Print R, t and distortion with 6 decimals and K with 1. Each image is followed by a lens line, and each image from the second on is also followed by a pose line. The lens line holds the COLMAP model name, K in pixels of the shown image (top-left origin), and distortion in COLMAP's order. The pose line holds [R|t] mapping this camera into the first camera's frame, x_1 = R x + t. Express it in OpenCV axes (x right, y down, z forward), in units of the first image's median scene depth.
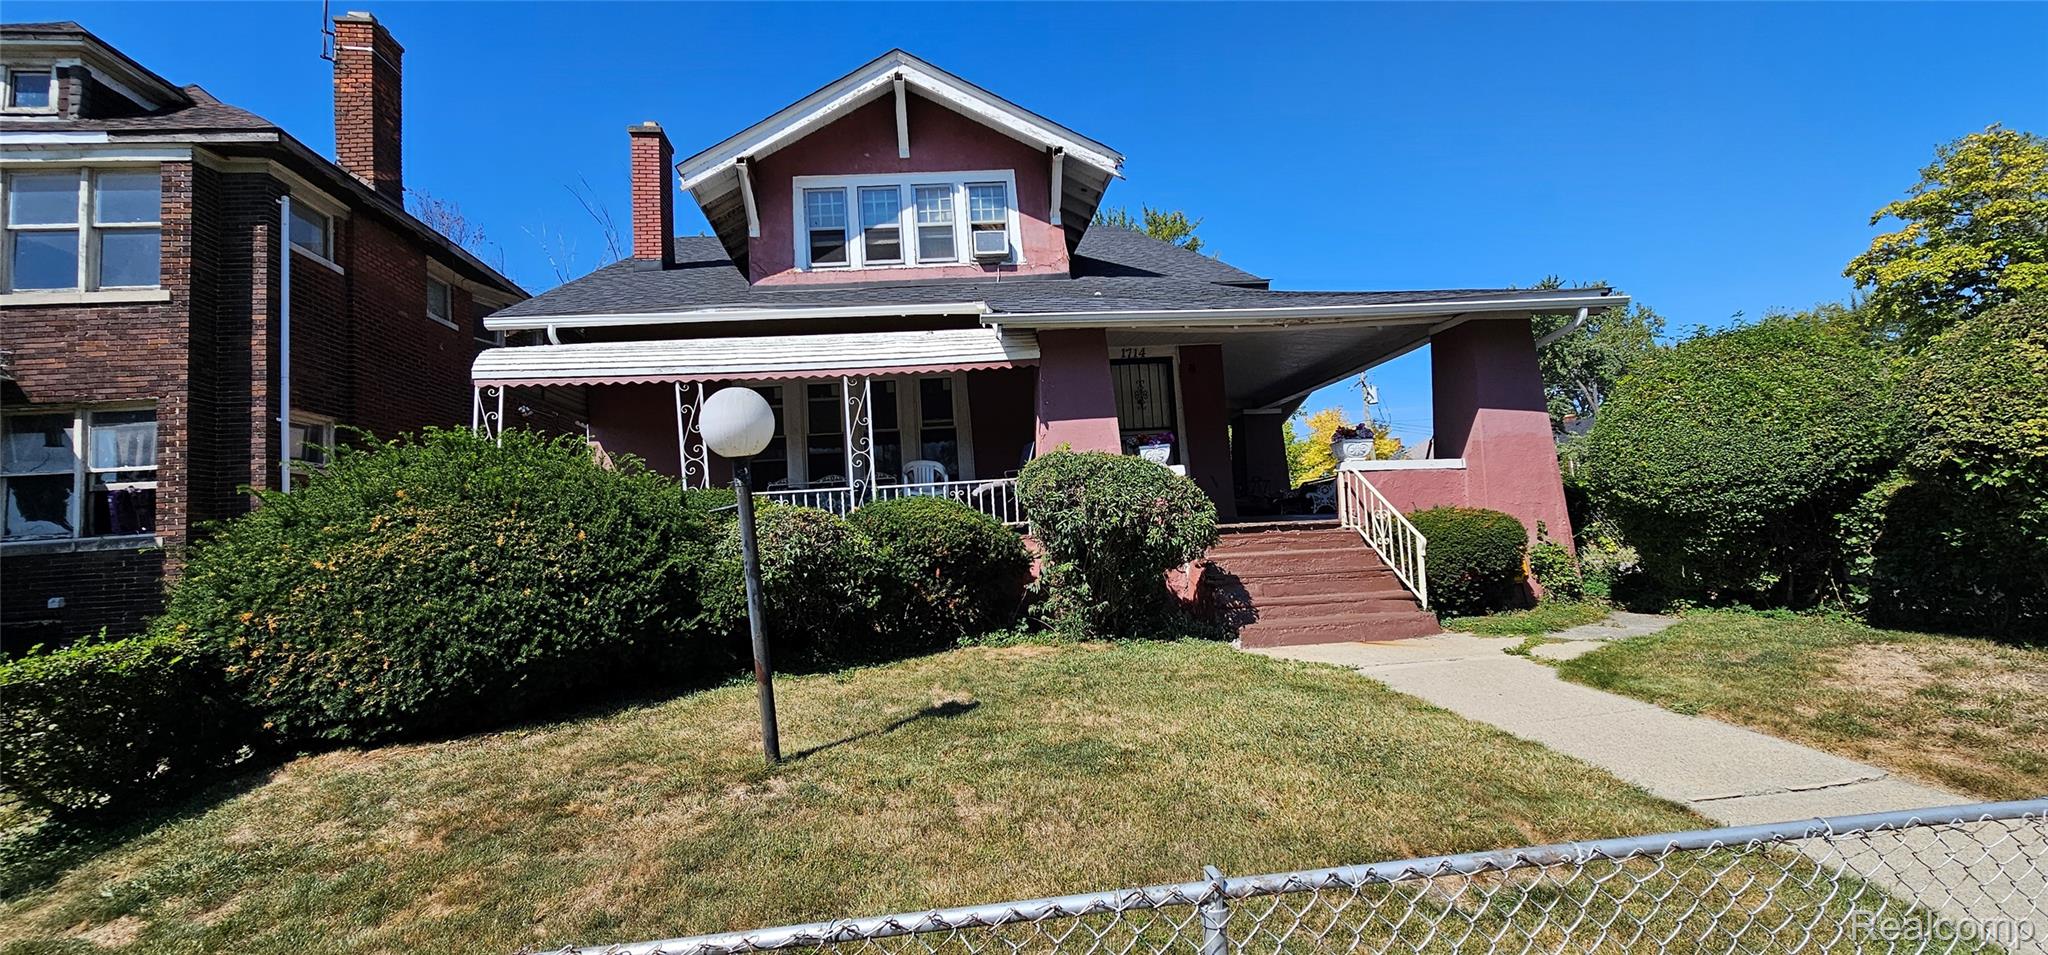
lens RADIAL K [[835.4, 0, 1016.0], [0, 835.4, 484.1], [0, 0, 1]] dist [0.002806, -0.001937]
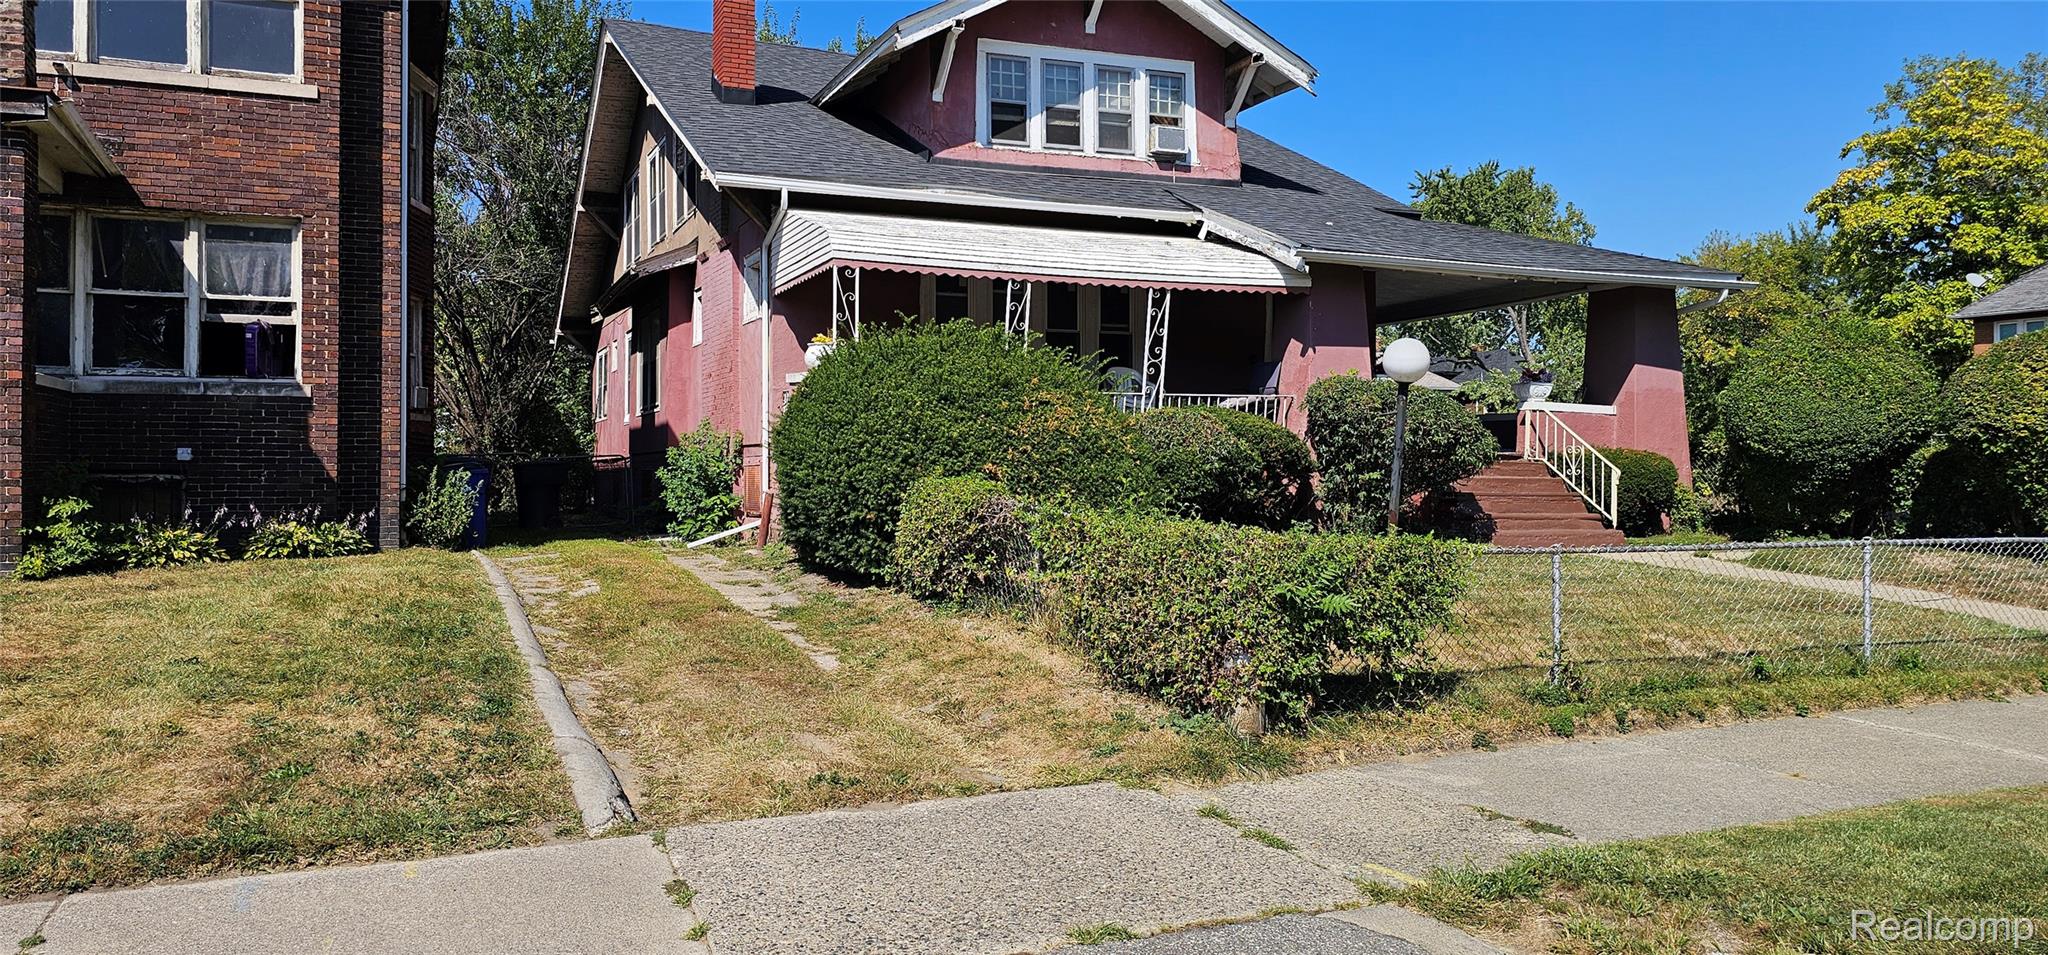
lens RADIAL K [[1361.6, 0, 1004.0], [0, 1361.6, 467.6], [0, 0, 1]] dist [0.082790, -0.076493]
pose [[0.955054, 0.060170, 0.290260, -0.816208], [-0.076804, 0.995973, 0.046249, 0.030608], [-0.286309, -0.066463, 0.955829, -0.579950]]
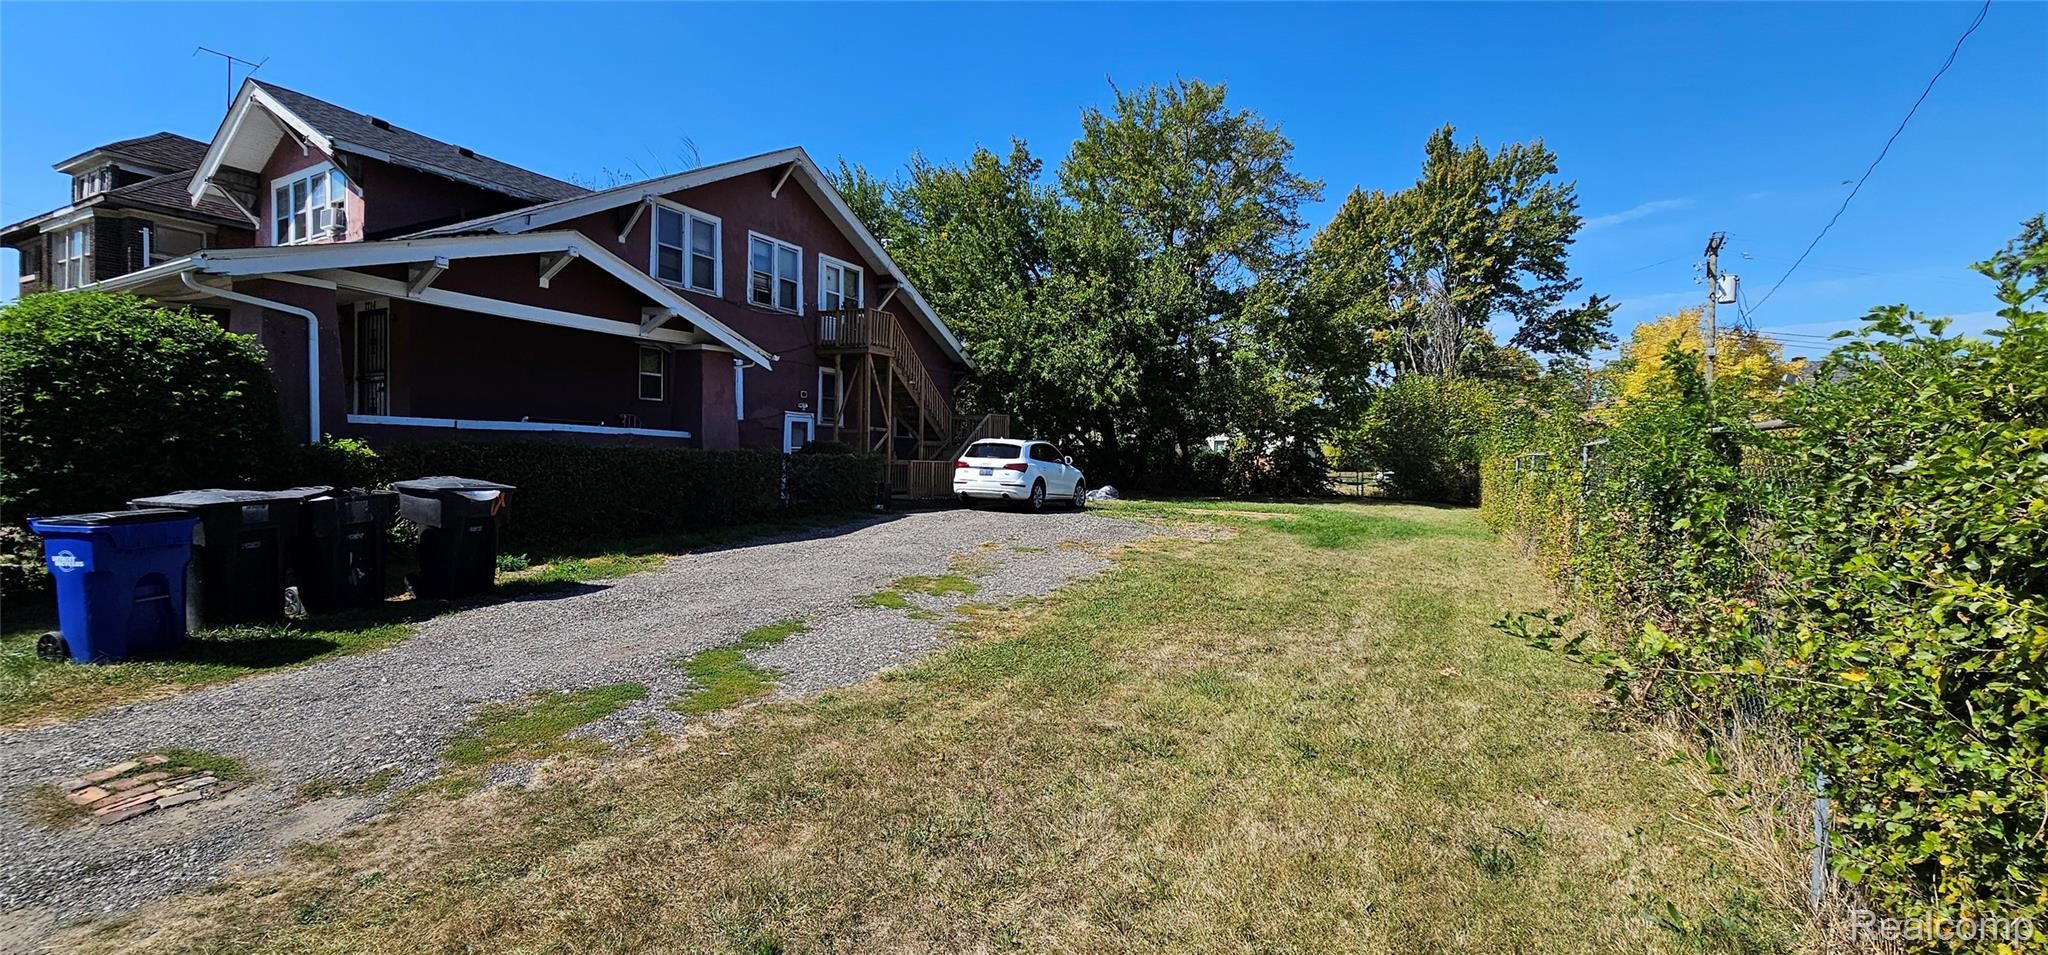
lens RADIAL K [[836.5, 0, 1015.8], [0, 836.5, 484.2], [0, 0, 1]] dist [-0.002339, 0.002228]
pose [[0.822786, 0.096333, -0.560128, 2.021019], [-0.031332, 0.991720, 0.124535, -0.100602], [0.567488, -0.084915, 0.818992, 0.658569]]
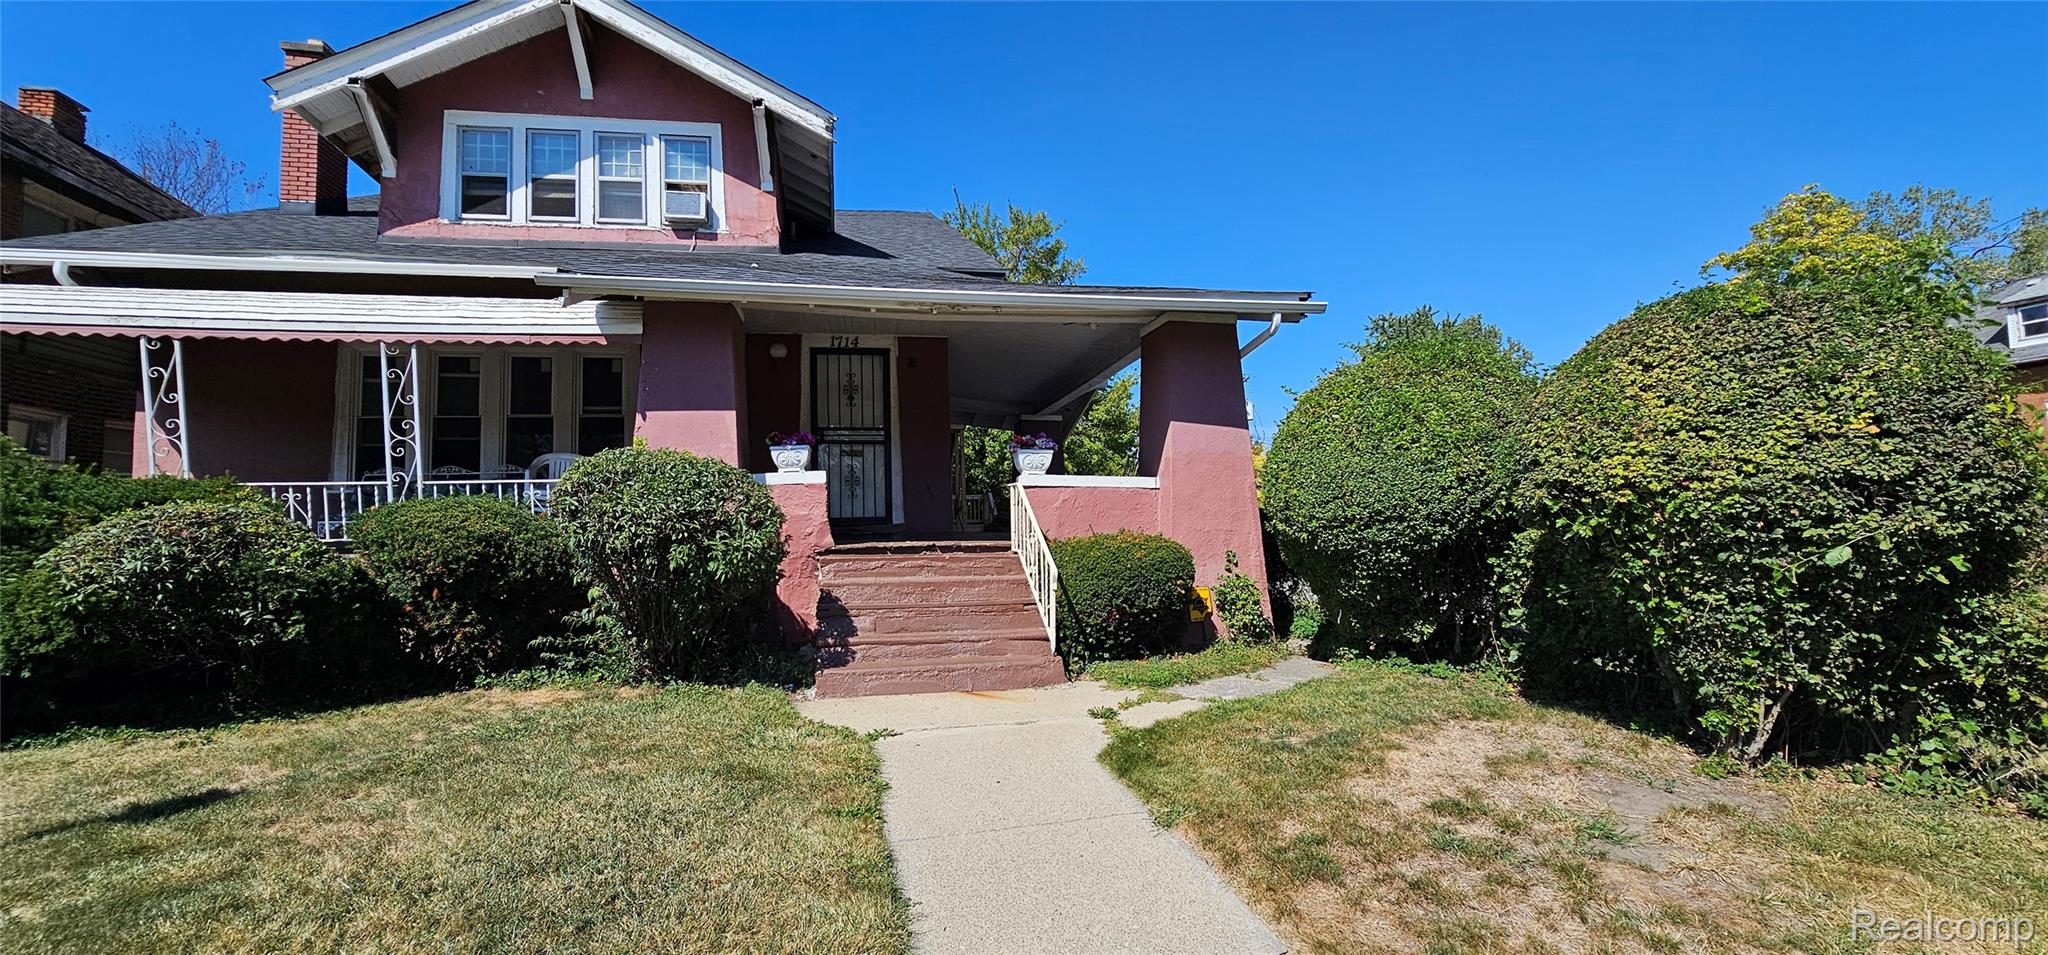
lens RADIAL K [[836.5, 0, 1015.8], [0, 836.5, 484.2], [0, 0, 1]] dist [-0.002339, 0.002228]
pose [[0.994599, 0.040637, 0.095511, 0.306047], [-0.040299, 0.999173, -0.005469, -0.012296], [-0.095654, 0.001591, 0.995413, 0.136232]]
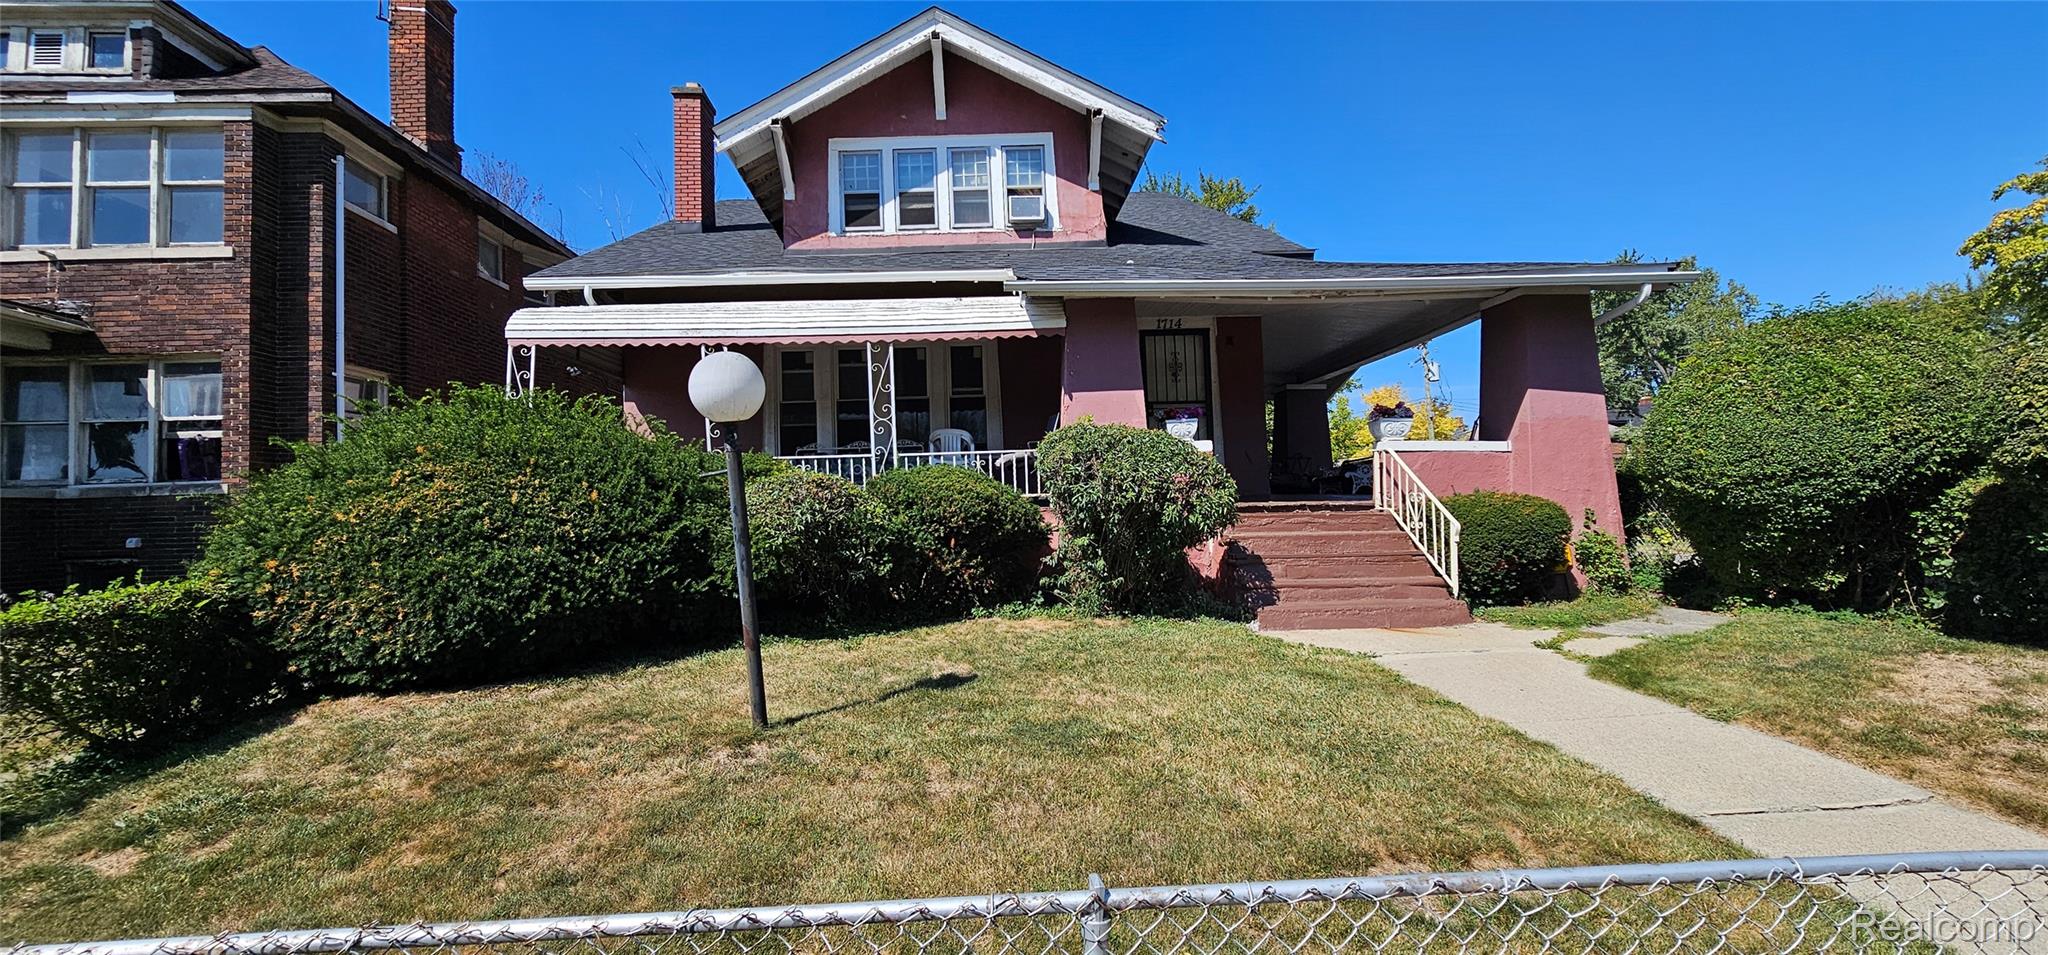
lens RADIAL K [[835.4, 0, 1016.0], [0, 835.4, 484.1], [0, 0, 1]] dist [0.002806, -0.001937]
pose [[0.997854, 0.028687, -0.058857, 0.031431], [-0.026524, 0.998955, 0.037211, -0.002068], [0.059863, -0.035570, 0.997573, 0.012836]]
